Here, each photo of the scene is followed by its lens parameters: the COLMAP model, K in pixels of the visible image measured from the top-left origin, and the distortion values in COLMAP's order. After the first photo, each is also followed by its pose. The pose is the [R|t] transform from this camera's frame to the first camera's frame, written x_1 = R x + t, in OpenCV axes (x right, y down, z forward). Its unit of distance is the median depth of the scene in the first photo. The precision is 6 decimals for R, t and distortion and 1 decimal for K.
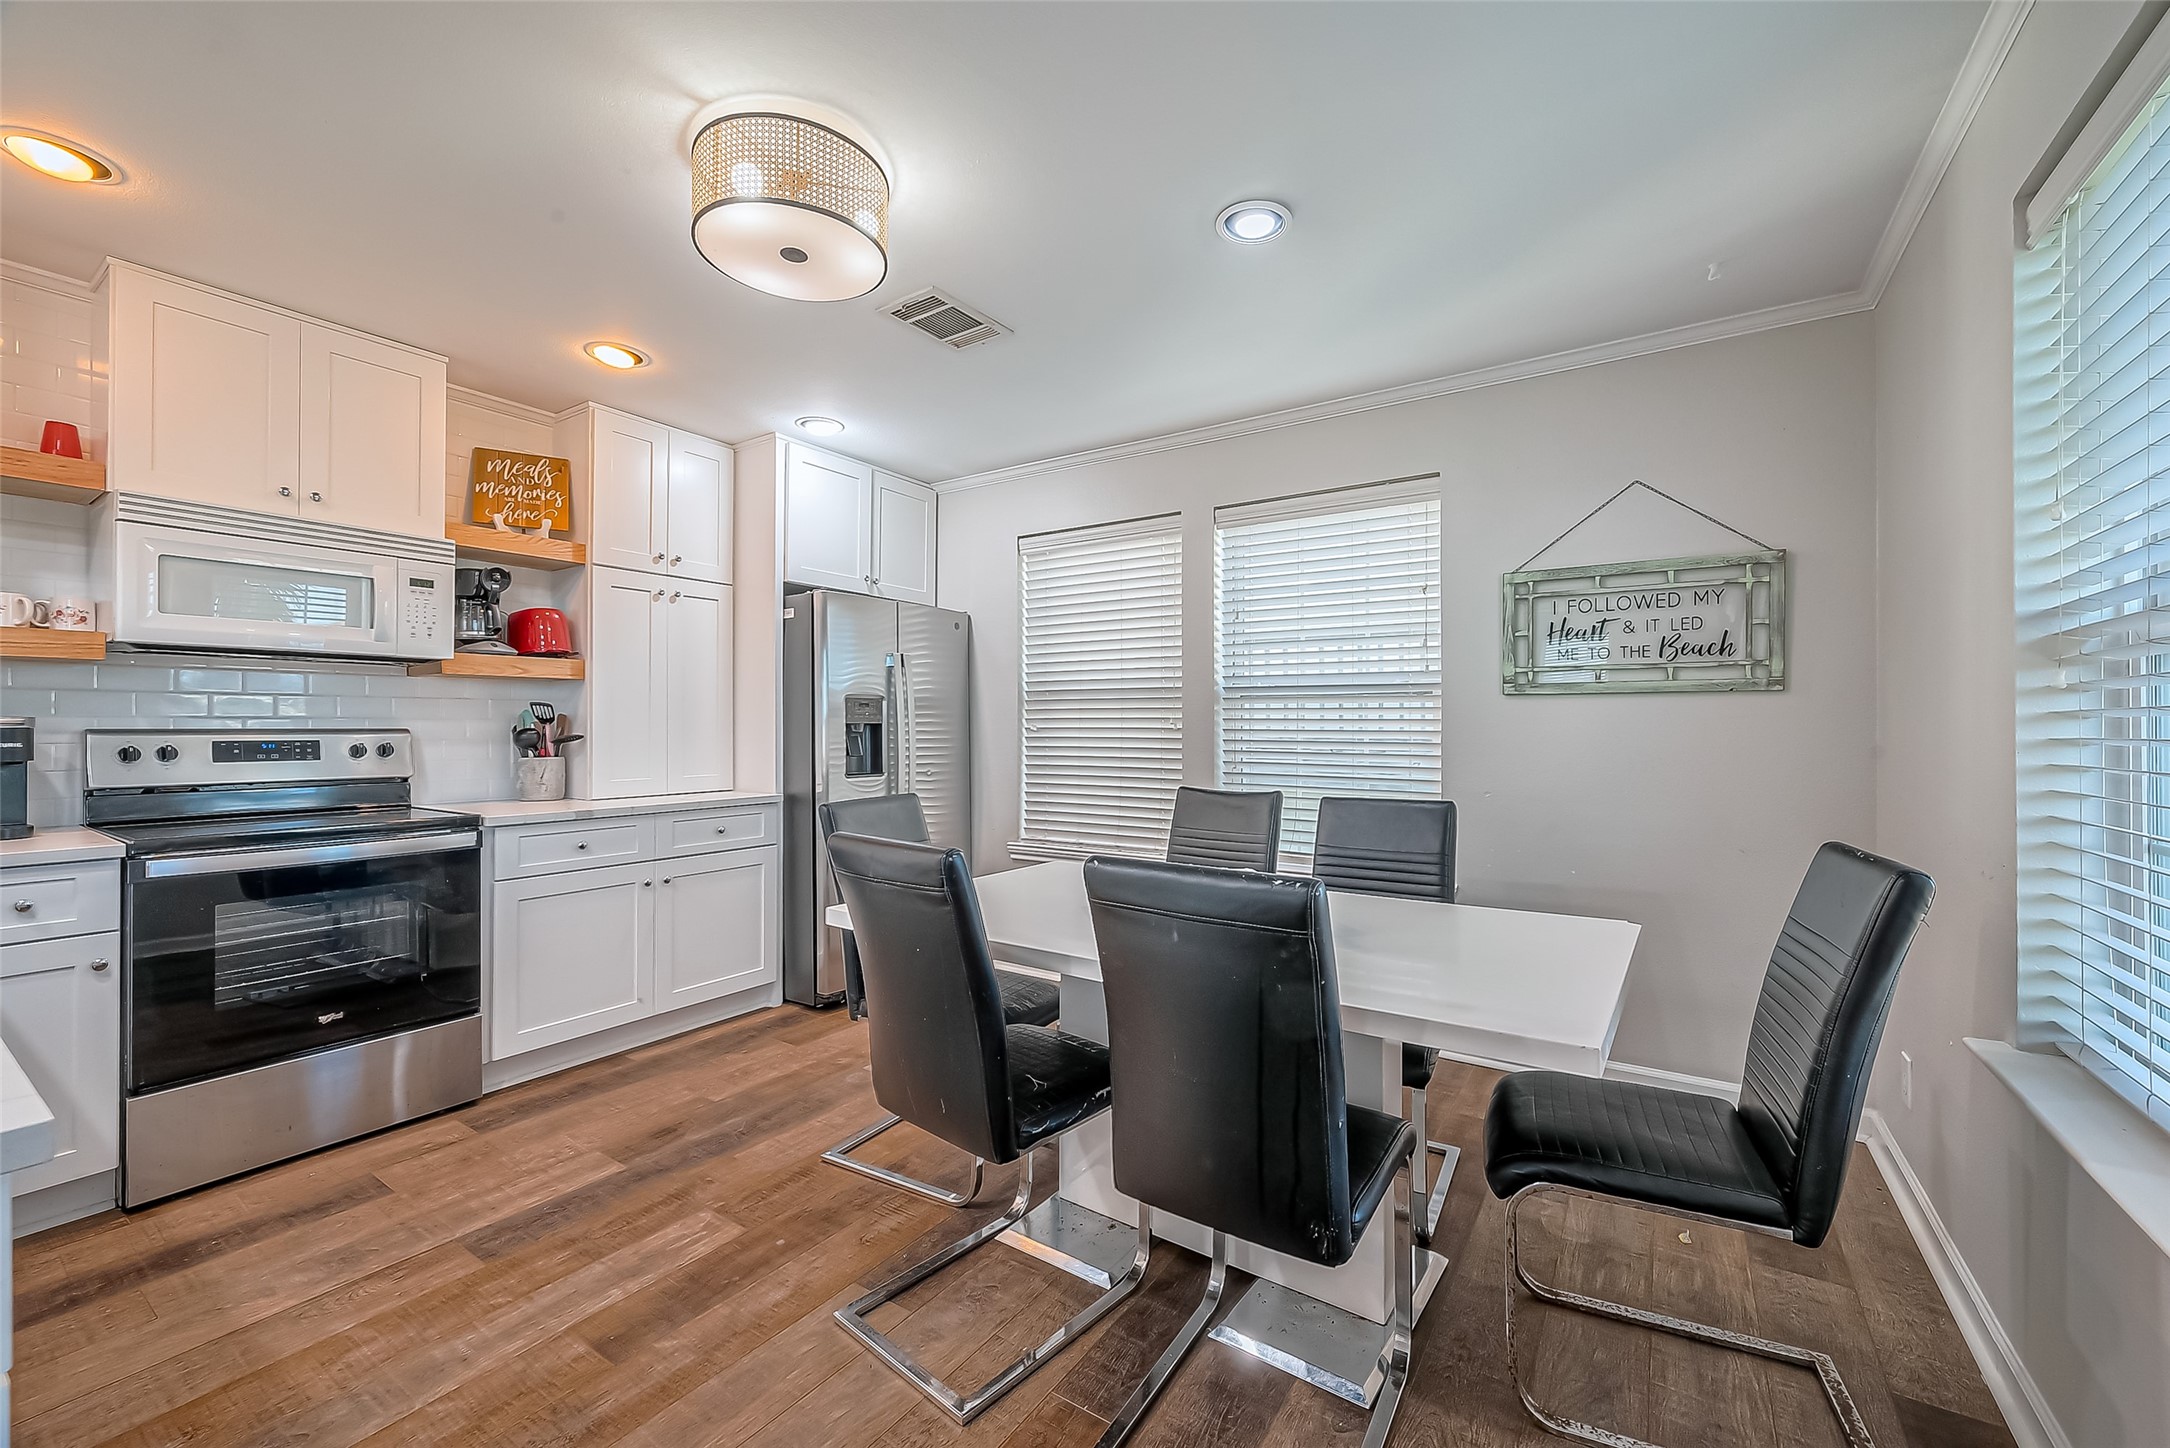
lens RADIAL K [[867.5, 0, 1101.9], [0, 867.5, 725.6], [0, 0, 1]] dist [0.002348, 0.000255]
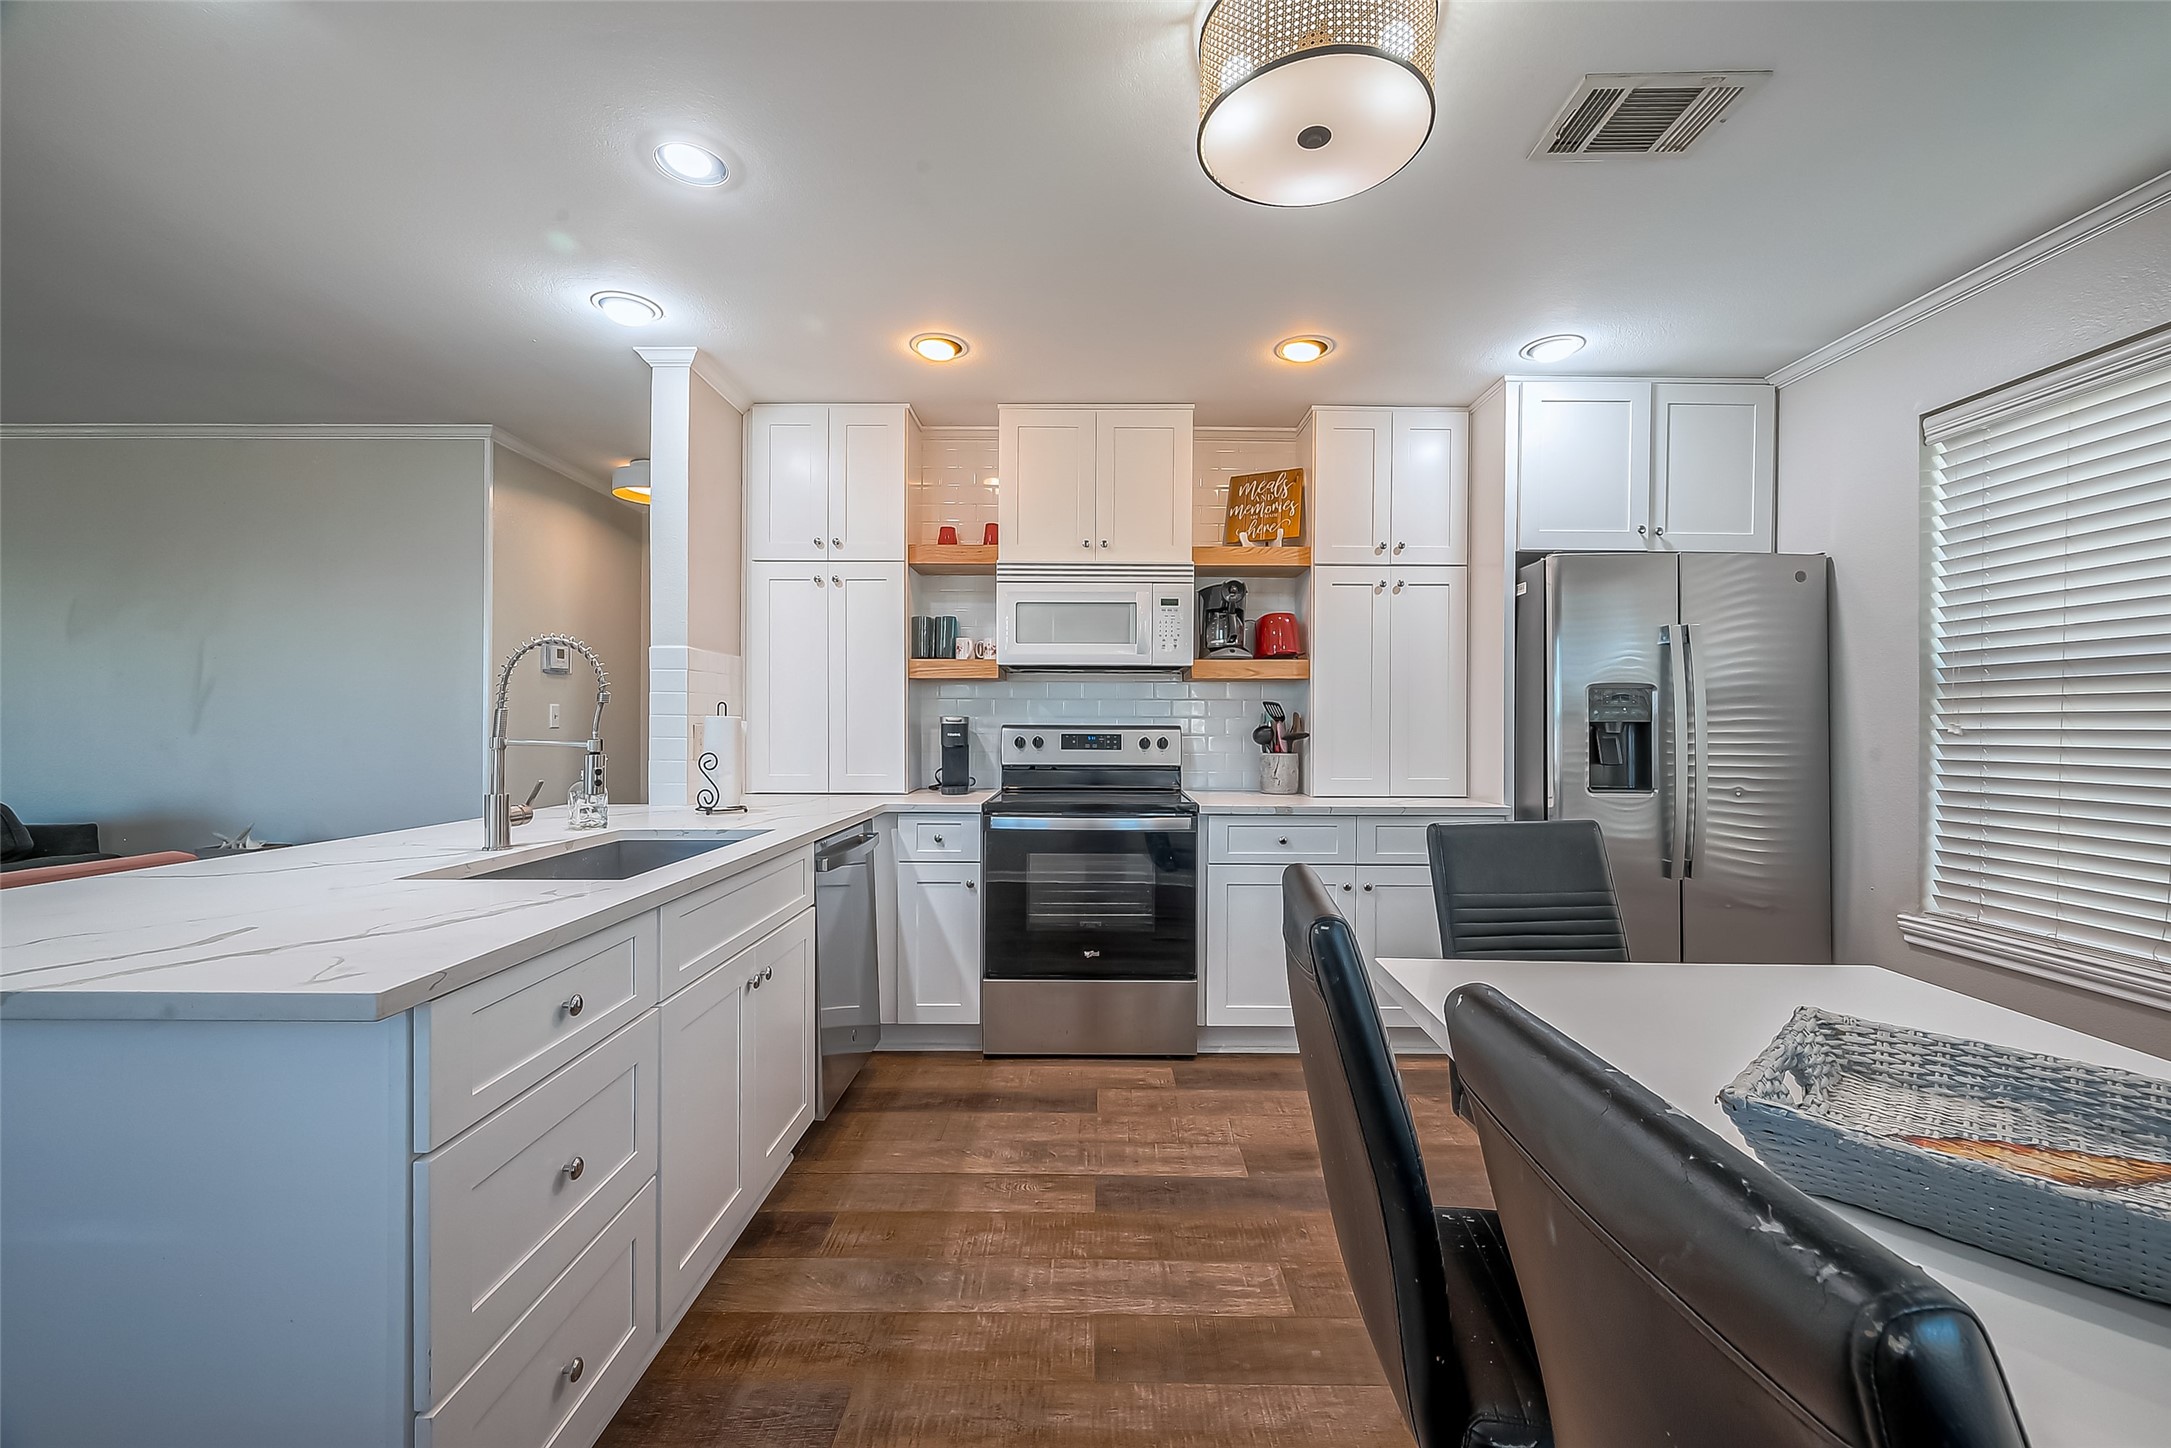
lens RADIAL K [[867.9, 0, 1085.4], [0, 867.9, 721.3], [0, 0, 1]] dist [0.002348, 0.000255]
pose [[0.545805, 0.000848, -0.837912, 0.135147], [-0.003350, 0.999994, -0.001170, -0.000565], [0.837905, 0.003446, 0.545805, 0.250133]]
